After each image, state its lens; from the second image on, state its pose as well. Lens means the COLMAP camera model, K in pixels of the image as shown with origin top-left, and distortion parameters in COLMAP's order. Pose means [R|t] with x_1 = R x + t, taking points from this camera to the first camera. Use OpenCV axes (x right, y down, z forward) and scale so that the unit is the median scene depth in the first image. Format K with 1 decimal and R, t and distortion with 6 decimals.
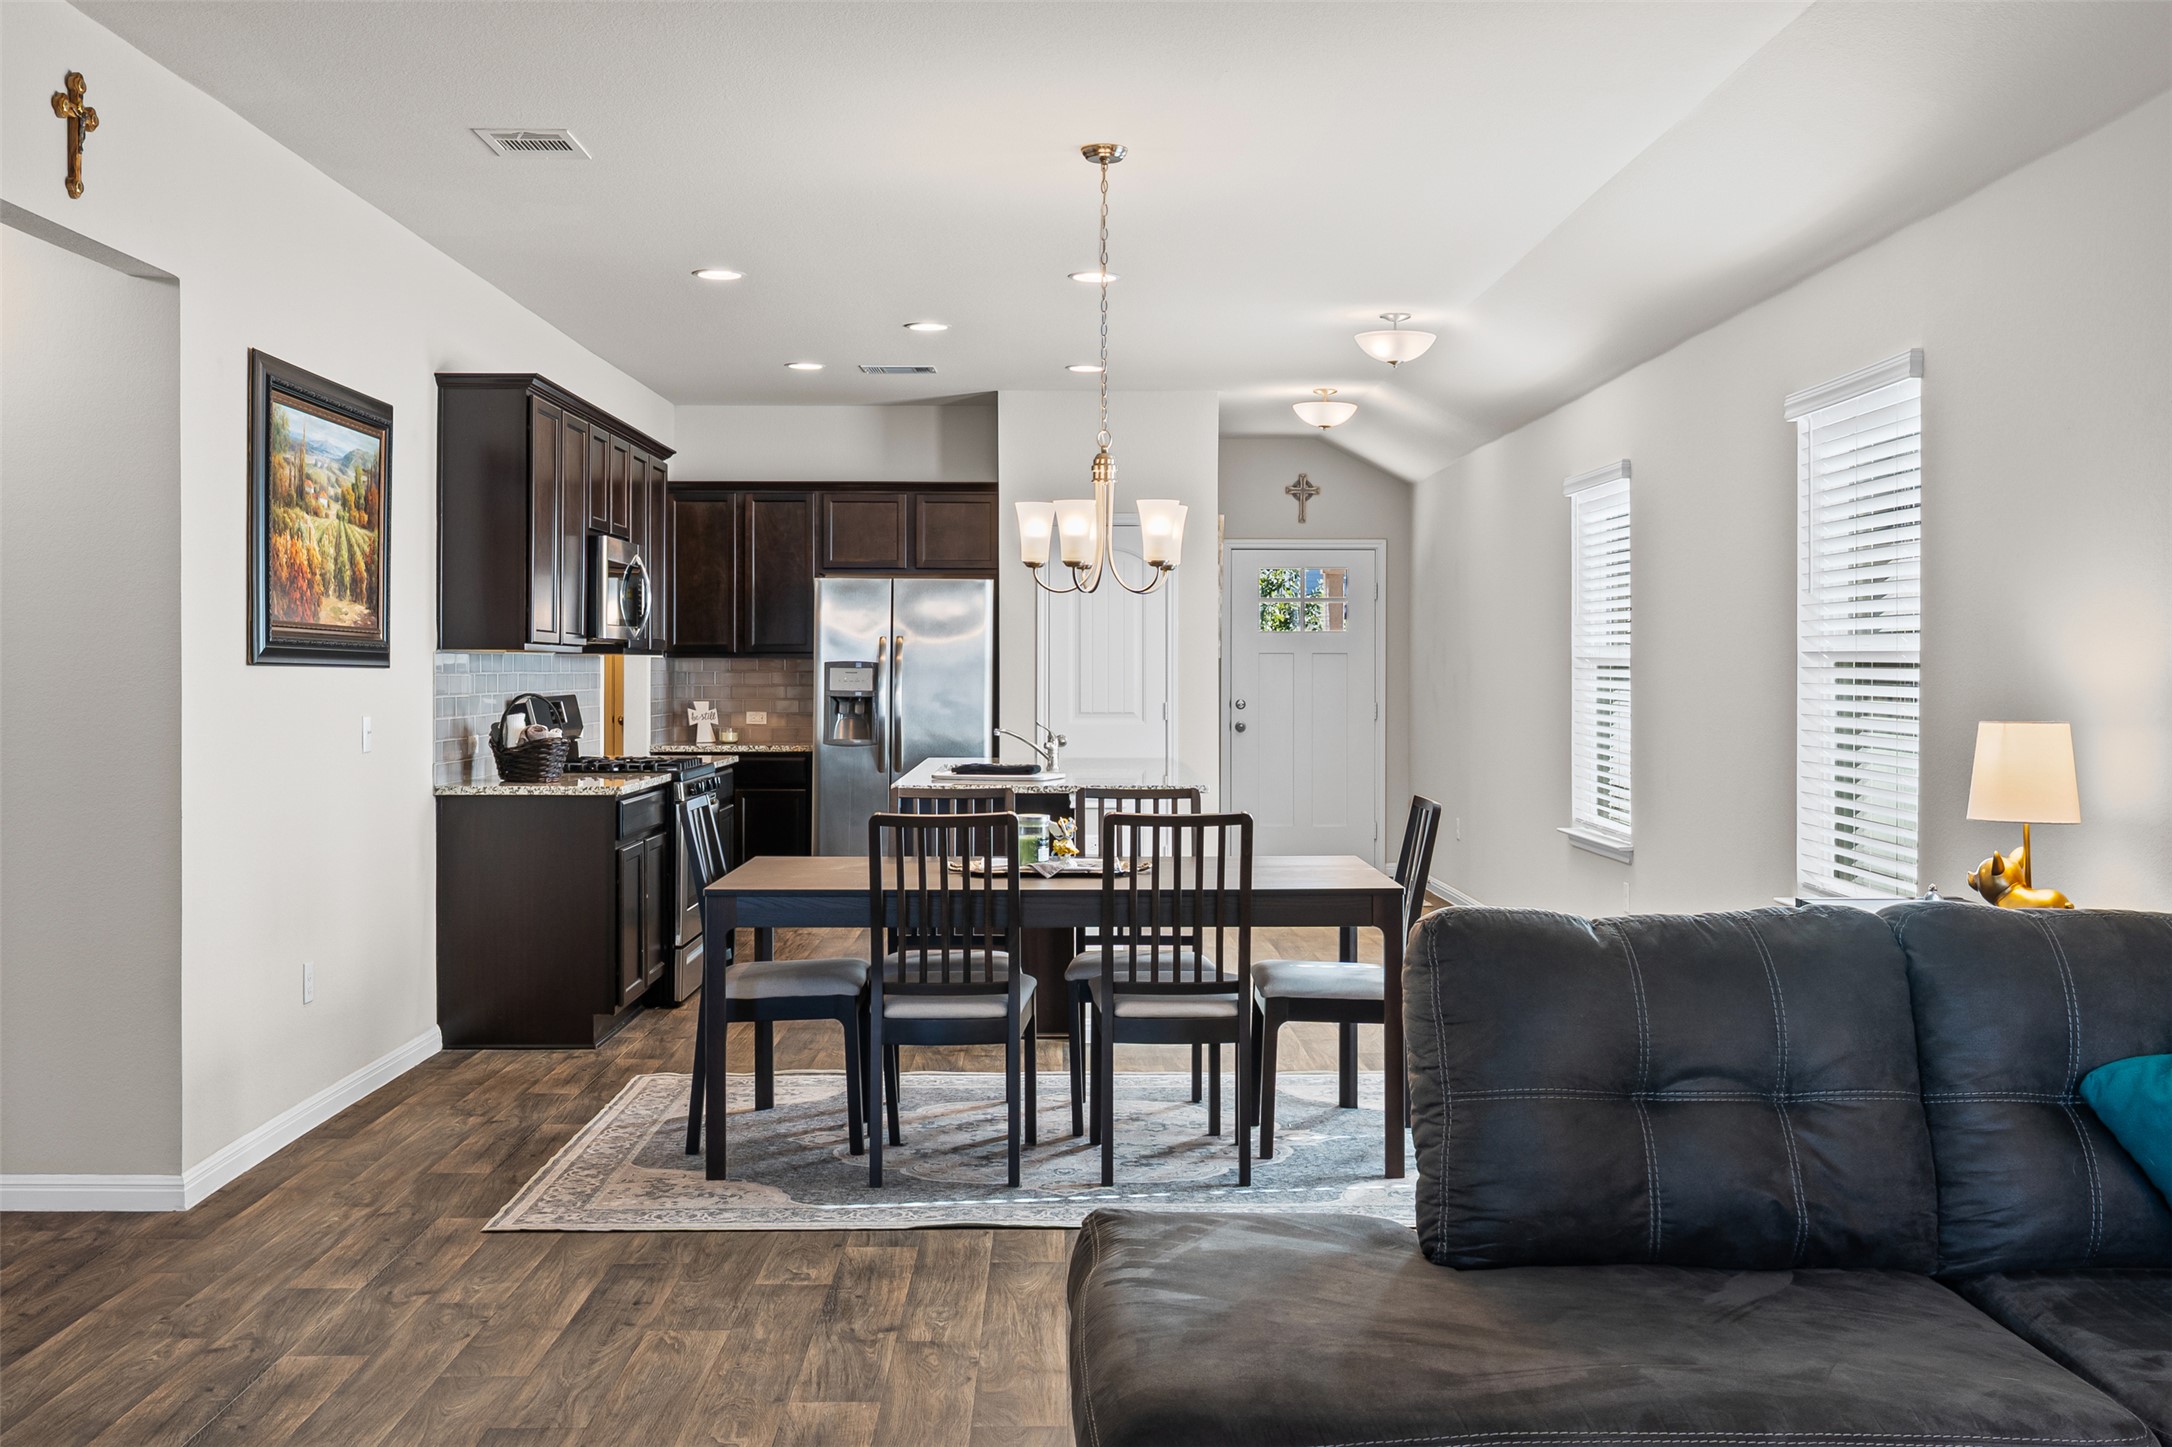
lens RADIAL K [[2071.4, 0, 1092.9], [0, 2071.4, 648.2], [0, 0, 1]] dist [0.000067, 0.000000]
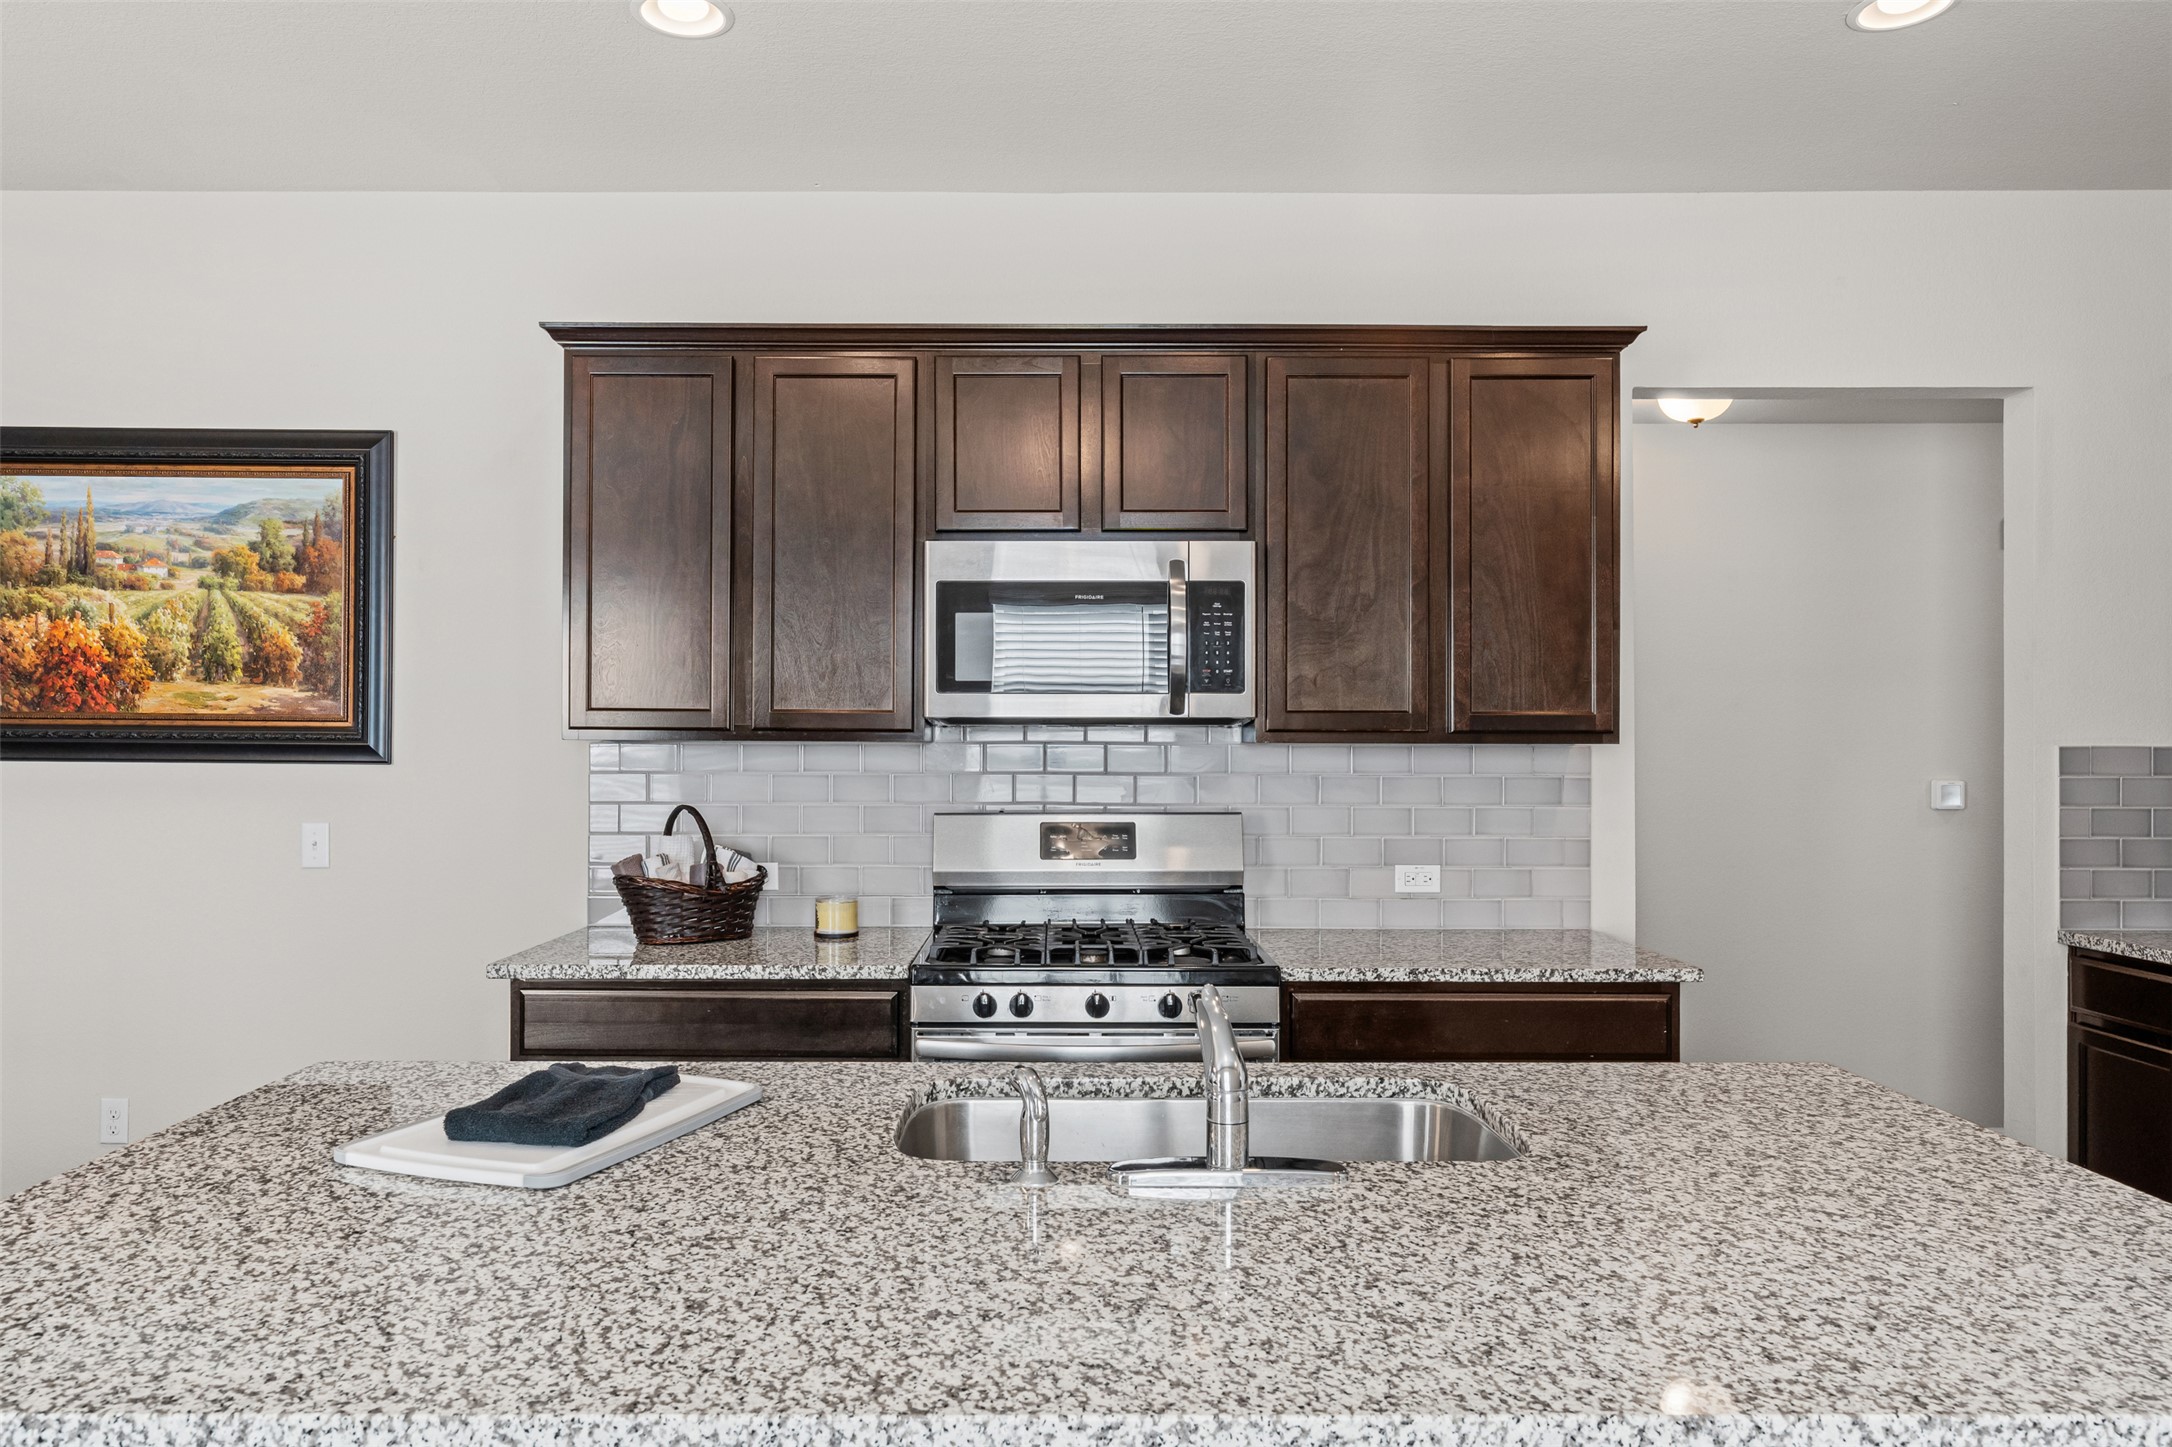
lens RADIAL K [[1466.7, 0, 1082.7], [0, 1466.7, 728.8], [0, 0, 1]] dist [0.001816, -0.002528]
pose [[-0.015150, -0.015125, -0.999771, 0.234128], [0.006908, 0.999860, -0.015231, 0.007066], [0.999861, -0.007138, -0.015043, 1.390483]]
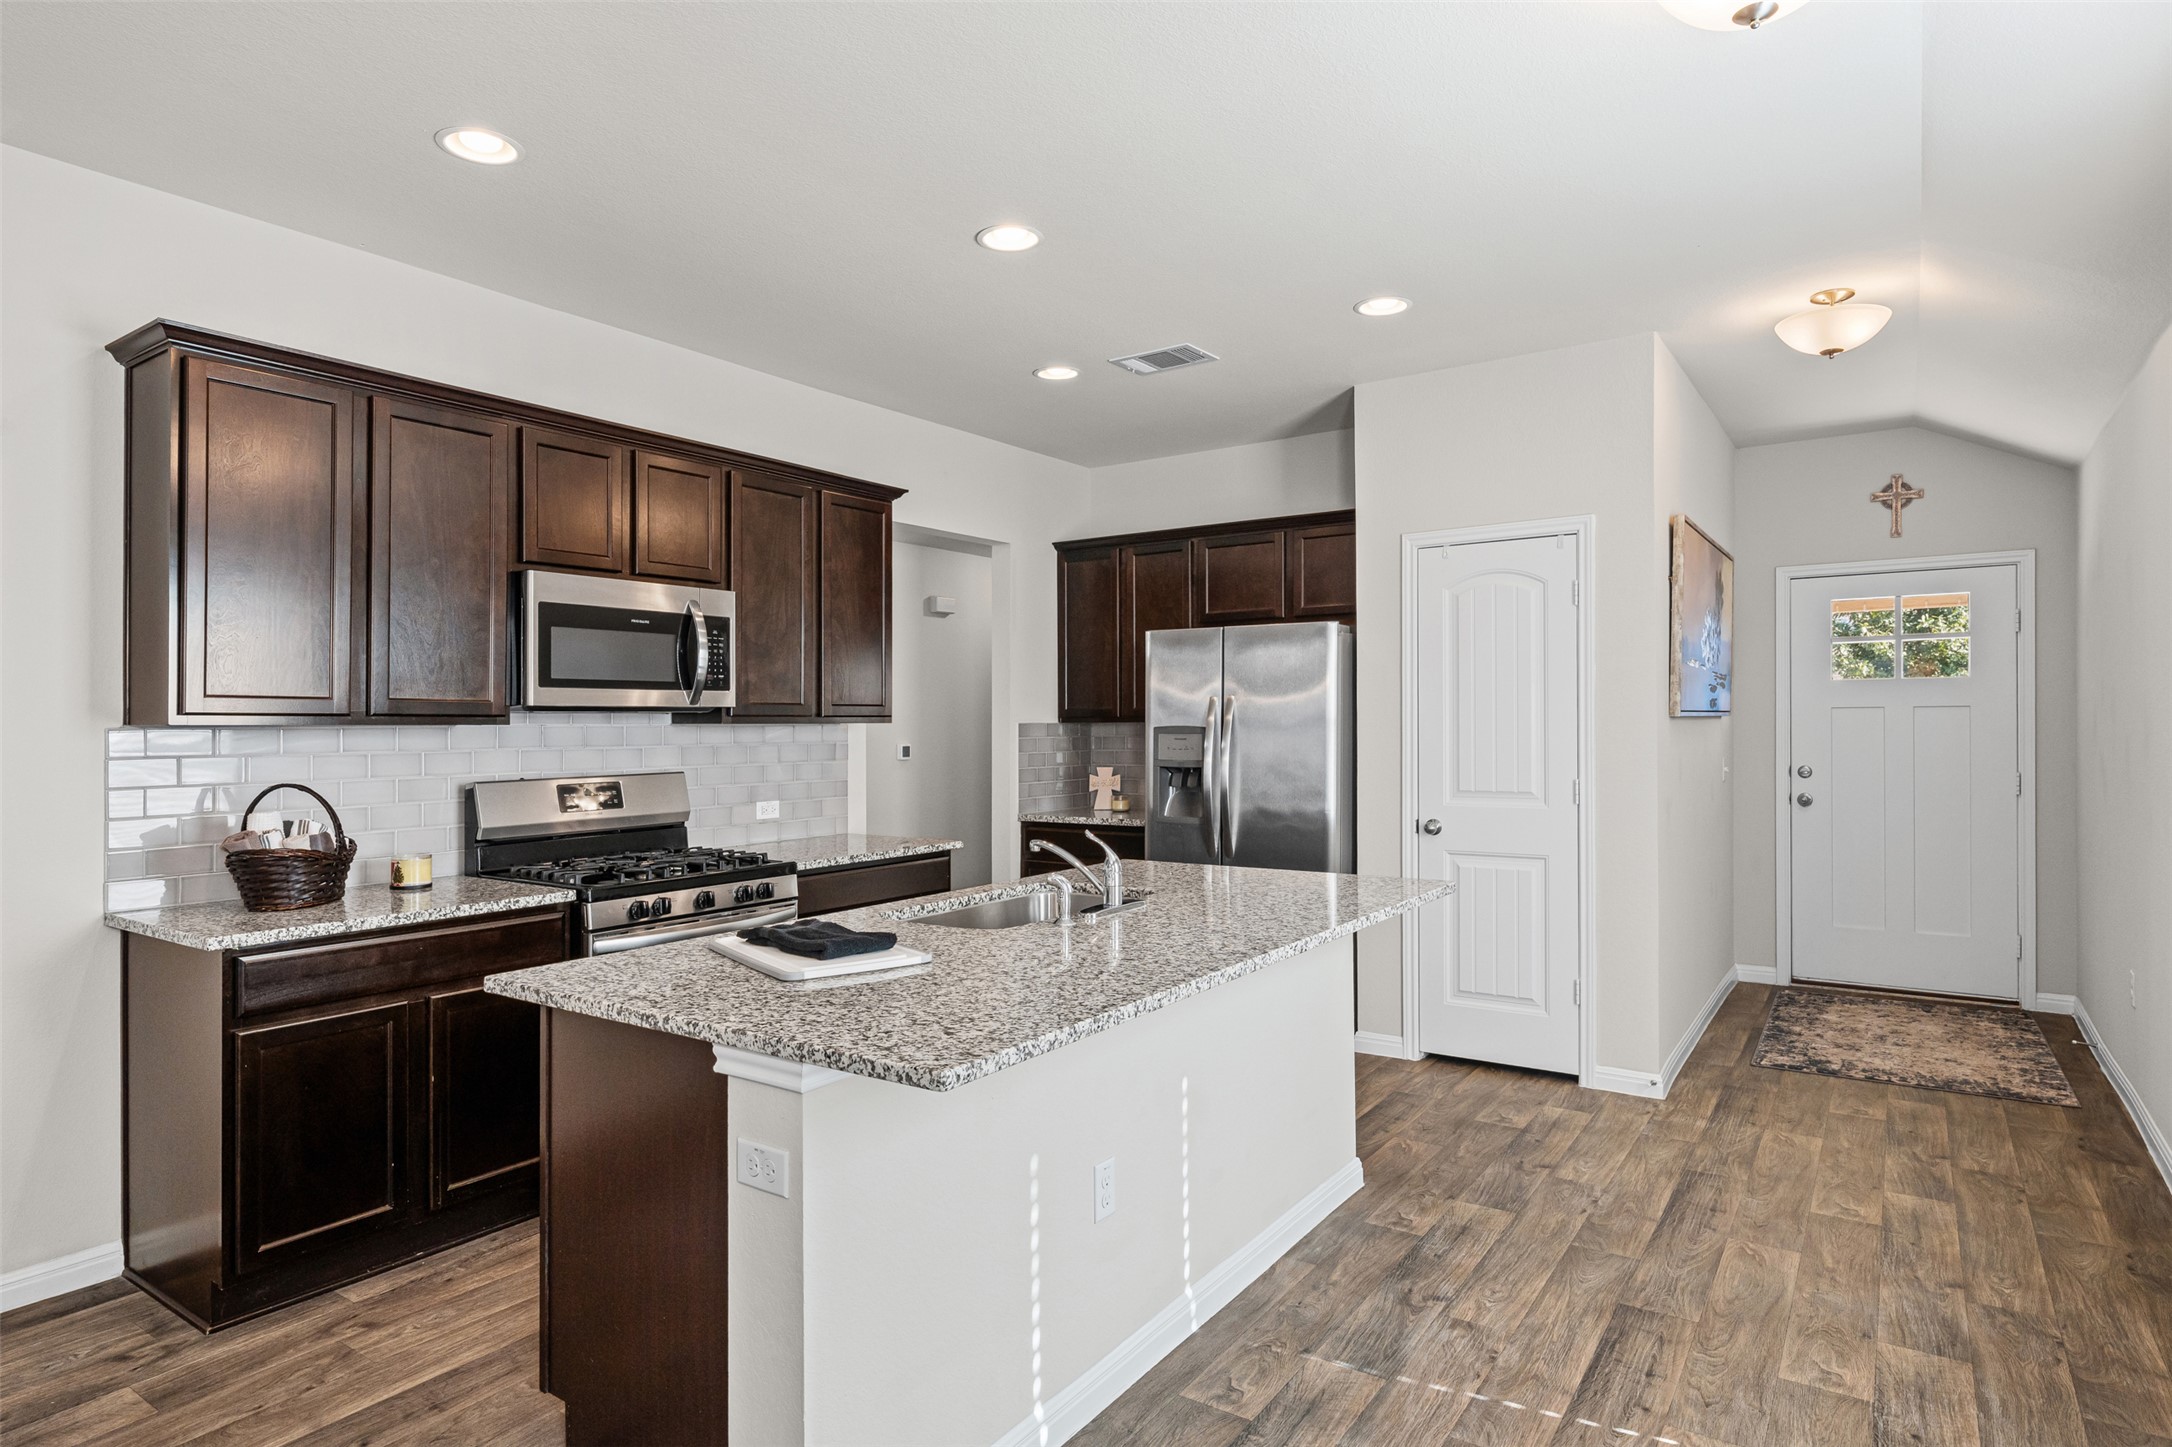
lens RADIAL K [[1228.6, 0, 1075.6], [0, 1228.6, 725.4], [0, 0, 1]] dist [0.006579, 0.000096]
pose [[0.819235, -0.008393, -0.573396, 0.247627], [0.015254, 0.999858, 0.007159, 0.003200], [0.573255, -0.014611, 0.819247, 0.978223]]
